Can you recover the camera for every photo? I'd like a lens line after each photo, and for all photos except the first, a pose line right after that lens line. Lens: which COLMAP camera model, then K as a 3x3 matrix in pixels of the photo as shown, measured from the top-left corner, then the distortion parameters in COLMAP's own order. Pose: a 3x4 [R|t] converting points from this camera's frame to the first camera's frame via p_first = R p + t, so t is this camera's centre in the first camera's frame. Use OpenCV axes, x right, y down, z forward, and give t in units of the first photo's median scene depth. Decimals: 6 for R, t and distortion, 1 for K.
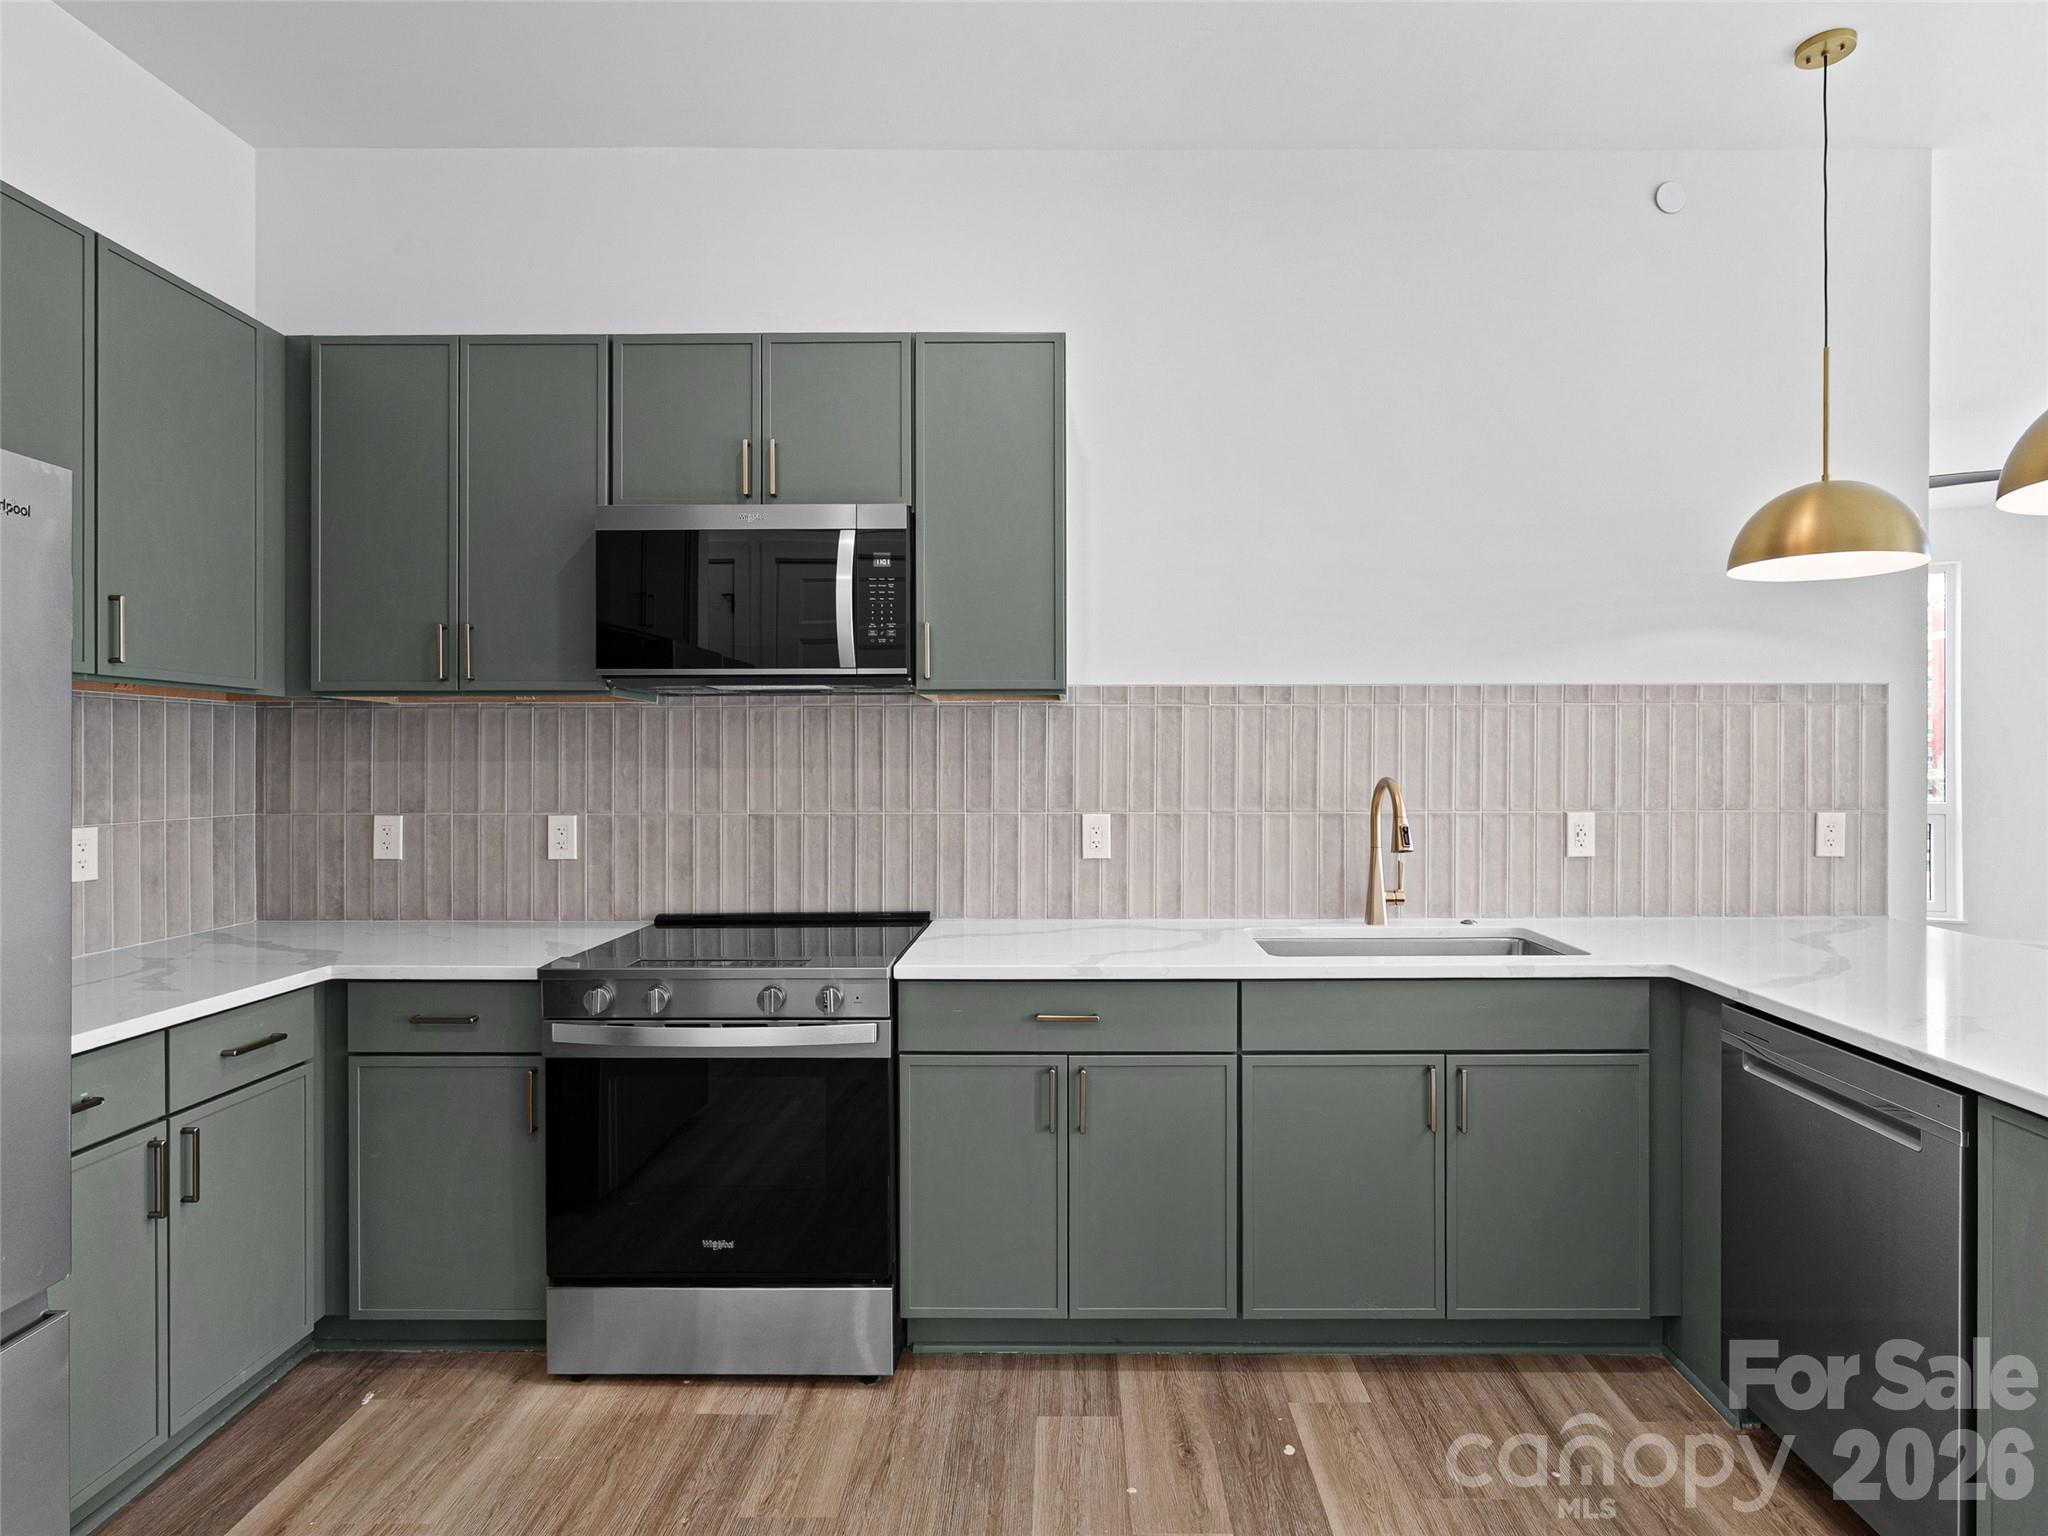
lens RADIAL K [[1072.4, 0, 1072.7], [0, 1072.4, 763.7], [0, 0, 1]] dist [-0.005441, 0.000426]
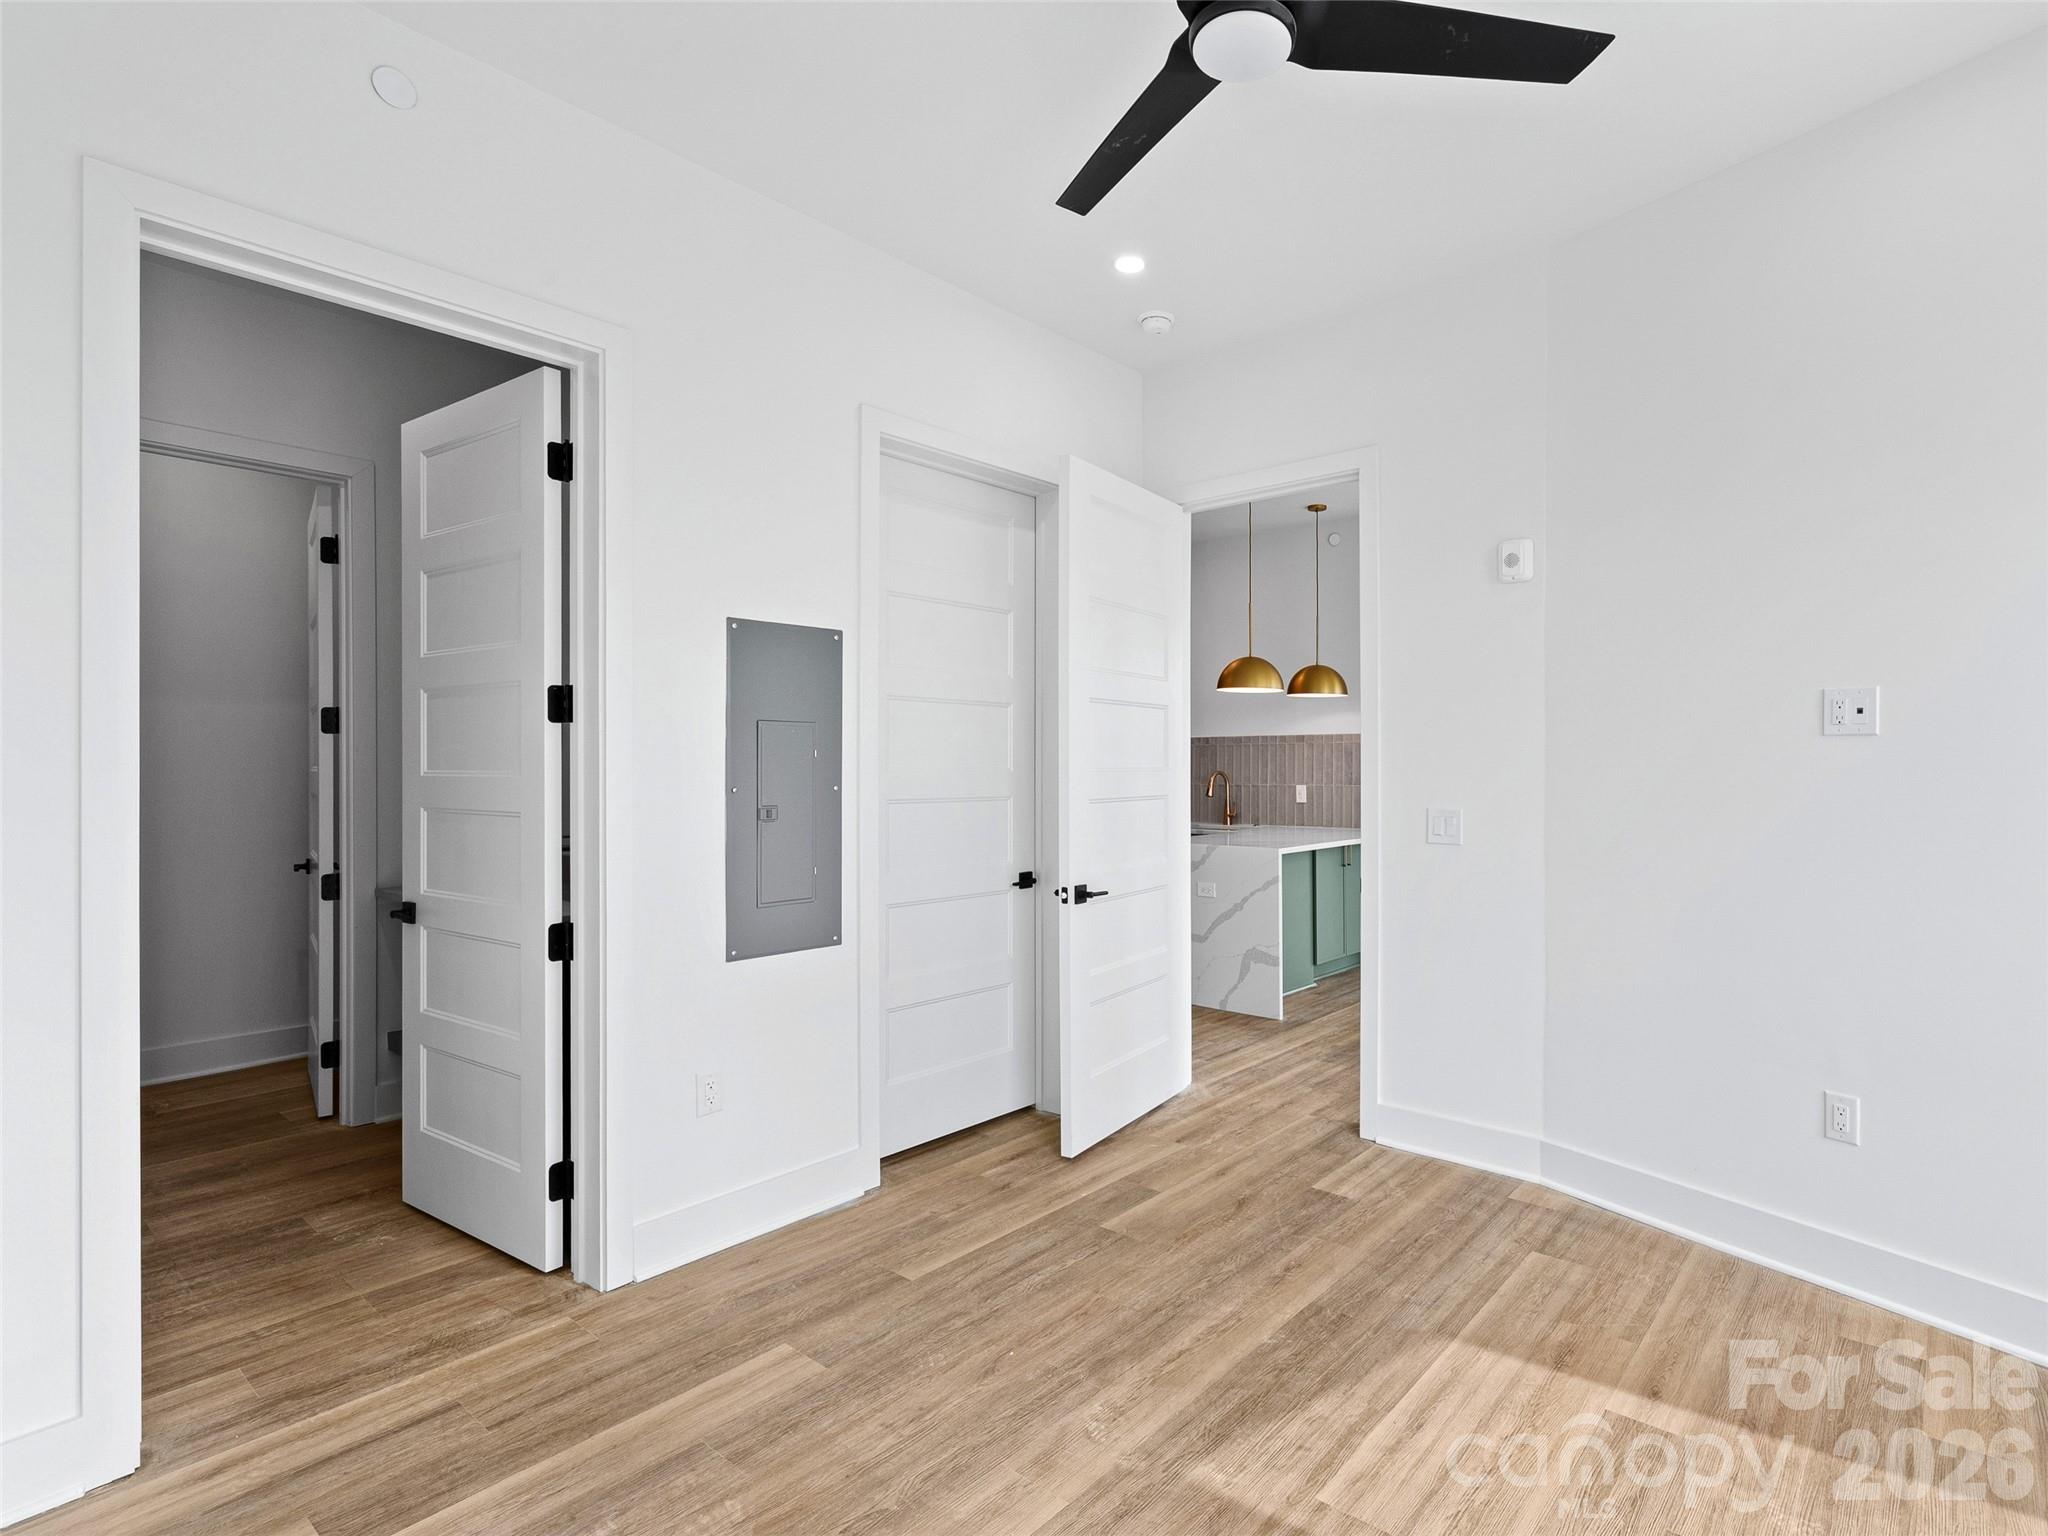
lens RADIAL K [[1049.0, 0, 1124.5], [0, 1049.0, 756.1], [0, 0, 1]] dist [0.000348, -0.003030]
pose [[0.769610, -0.003926, -0.638502, 1.758661], [-0.001577, 0.999966, -0.008049, -0.003472], [0.638512, 0.007202, 0.769578, -1.208491]]
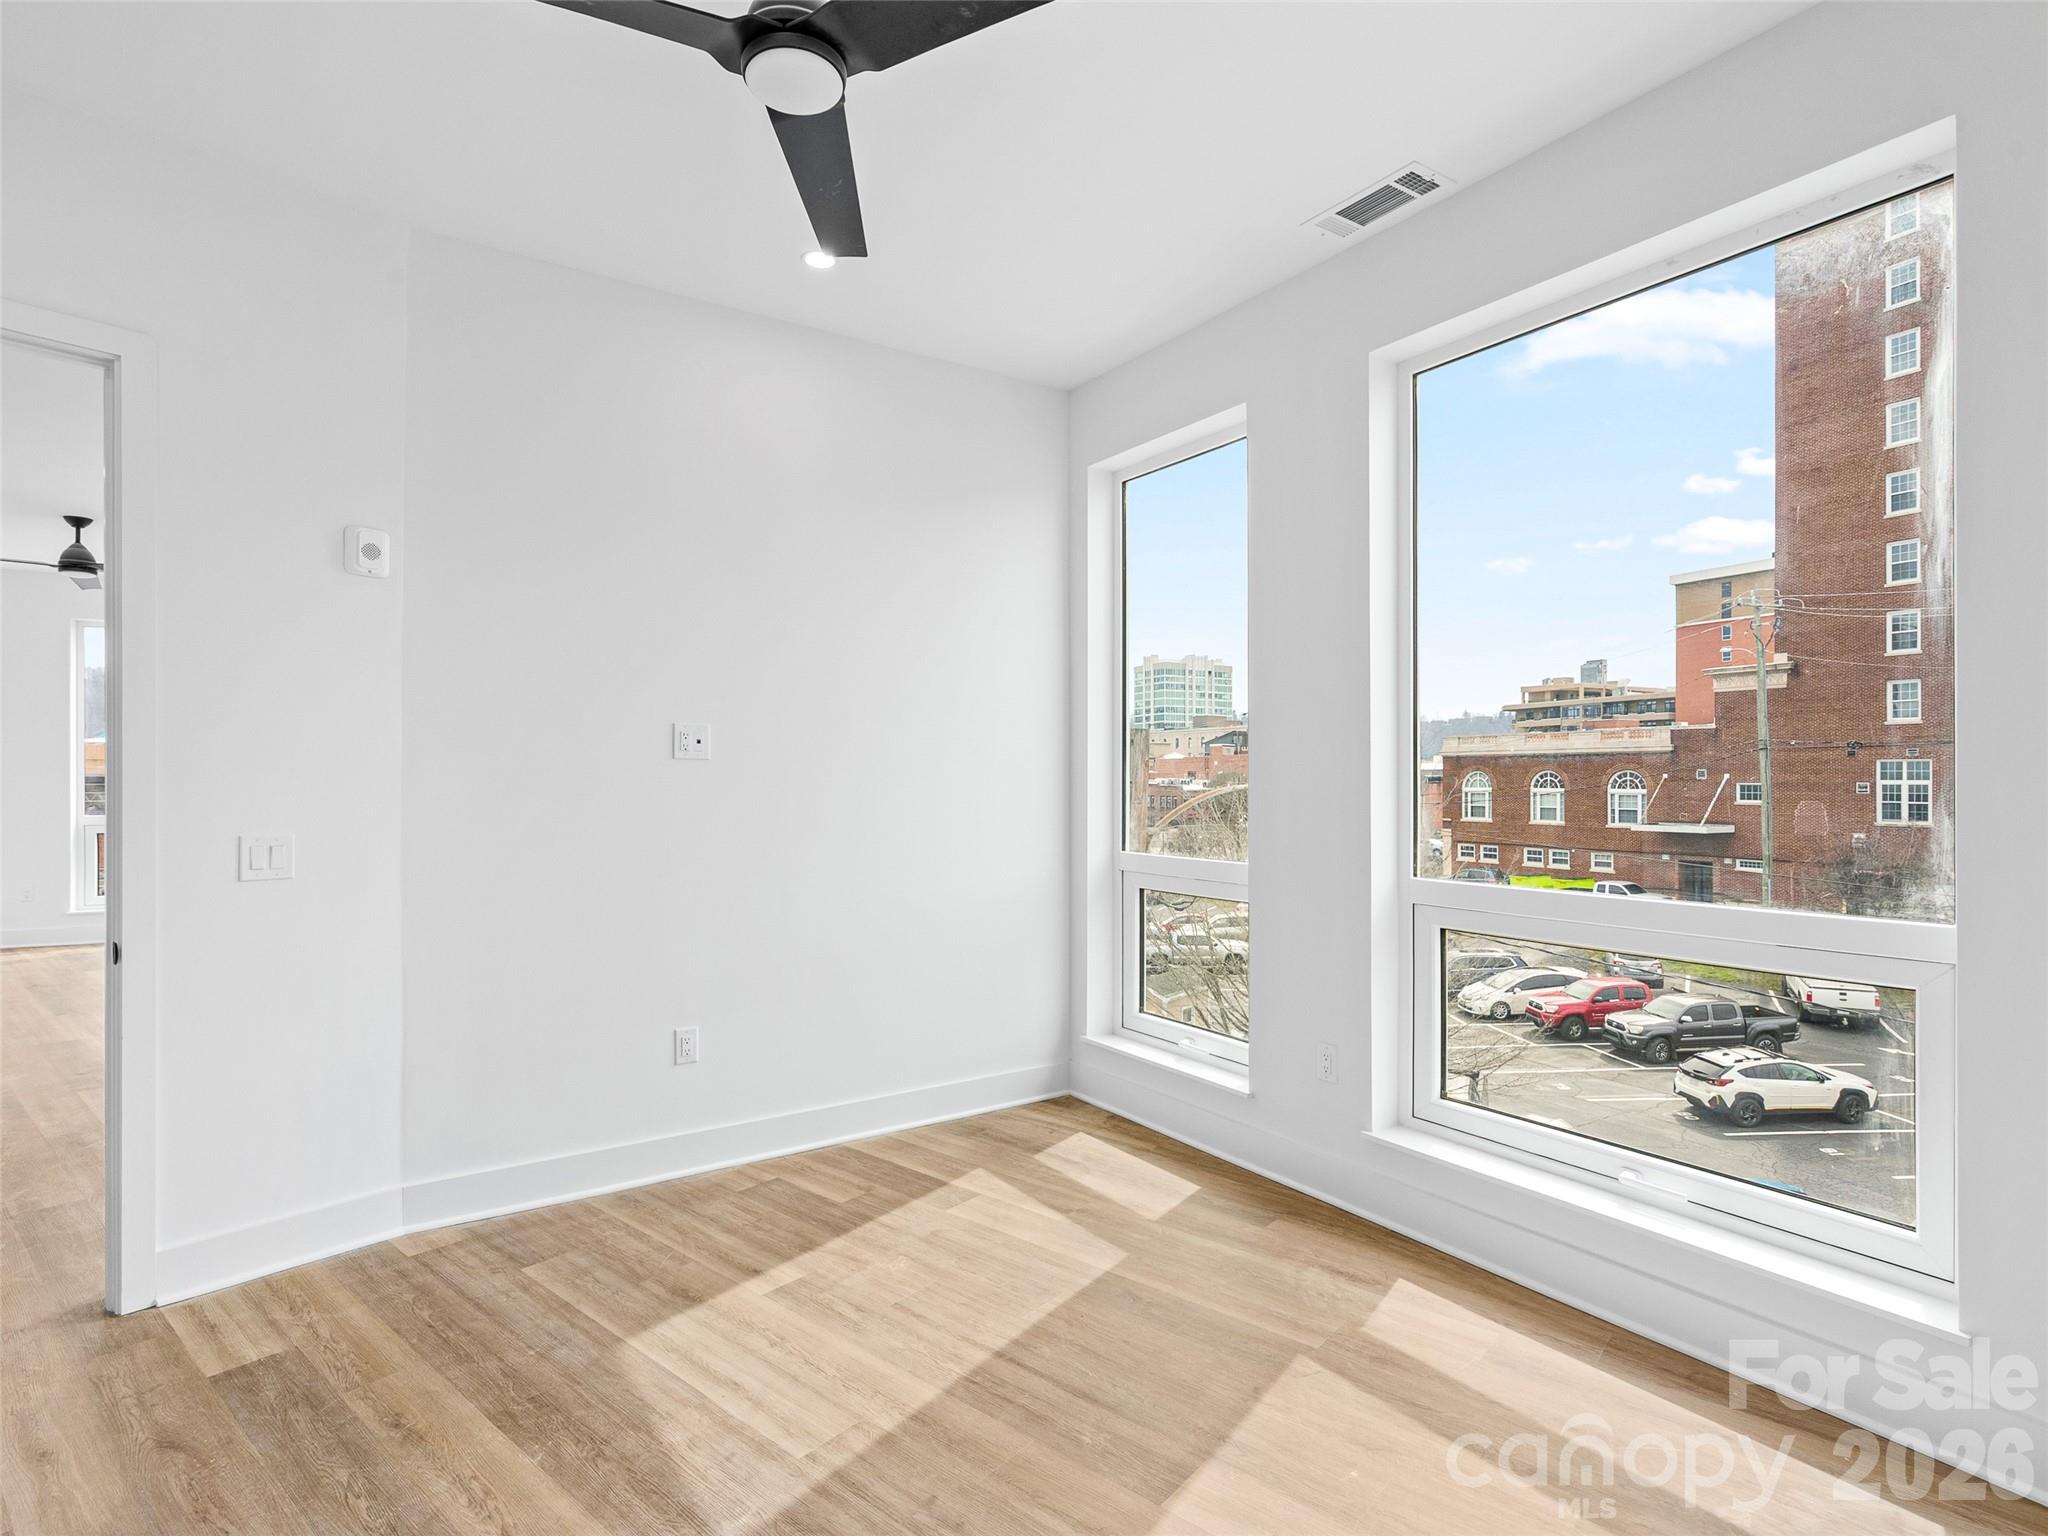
lens RADIAL K [[1057.8, 0, 1025.9], [0, 1057.8, 773.7], [0, 0, 1]] dist [0.002481, -0.000535]
pose [[0.653011, 0.006571, 0.757320, 0.956186], [0.000307, 0.999960, -0.008942, -0.001614], [-0.757348, 0.006072, 0.652983, -1.210591]]
